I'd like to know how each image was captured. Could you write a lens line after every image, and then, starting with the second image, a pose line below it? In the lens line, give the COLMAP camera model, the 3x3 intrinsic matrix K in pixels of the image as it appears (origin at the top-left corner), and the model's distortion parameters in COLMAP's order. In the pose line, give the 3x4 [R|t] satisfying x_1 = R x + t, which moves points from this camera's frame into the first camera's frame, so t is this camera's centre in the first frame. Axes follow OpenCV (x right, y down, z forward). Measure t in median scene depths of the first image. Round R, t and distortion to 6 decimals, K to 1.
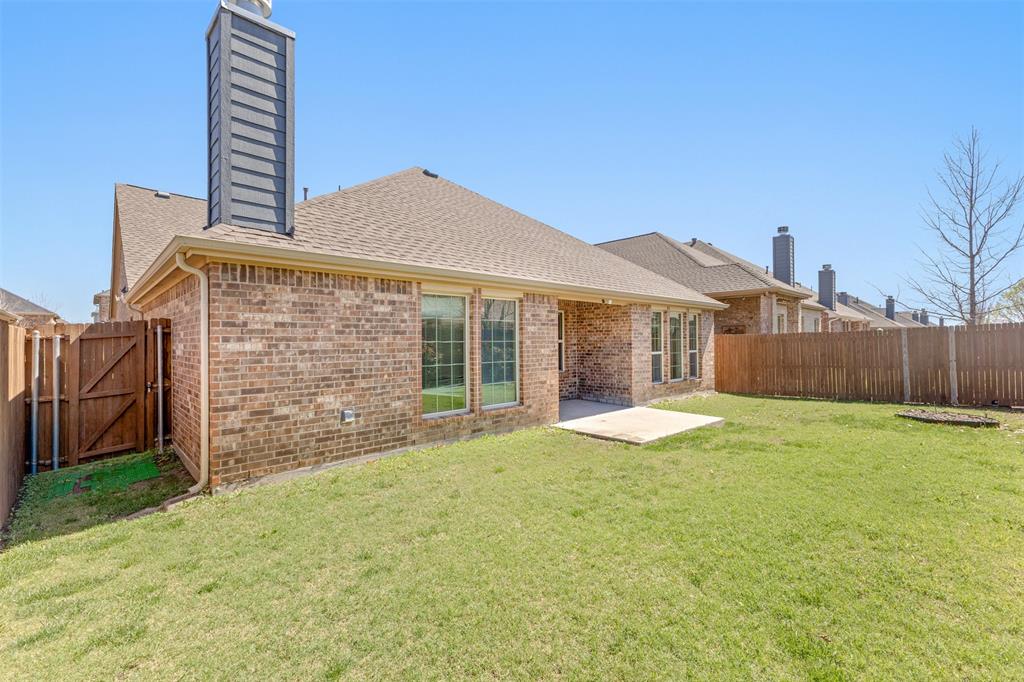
lens RADIAL K [[445.0, 0, 521.5], [0, 445.0, 336.6], [0, 0, 1]] dist [0.008811, -0.000448]
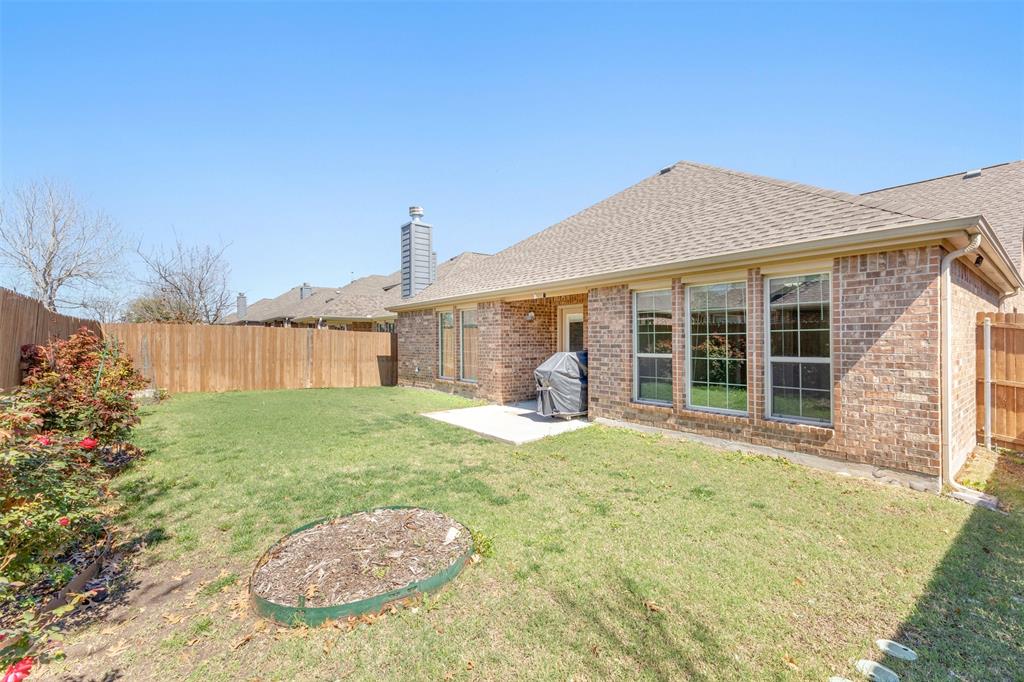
lens RADIAL K [[445.0, 0, 521.9], [0, 445.0, 340.9], [0, 0, 1]] dist [0.008811, -0.000448]
pose [[-0.089035, 0.006865, -0.996005, 1.029934], [0.014406, 0.999881, 0.005604, 0.010582], [0.995924, -0.013850, -0.089123, 0.942297]]
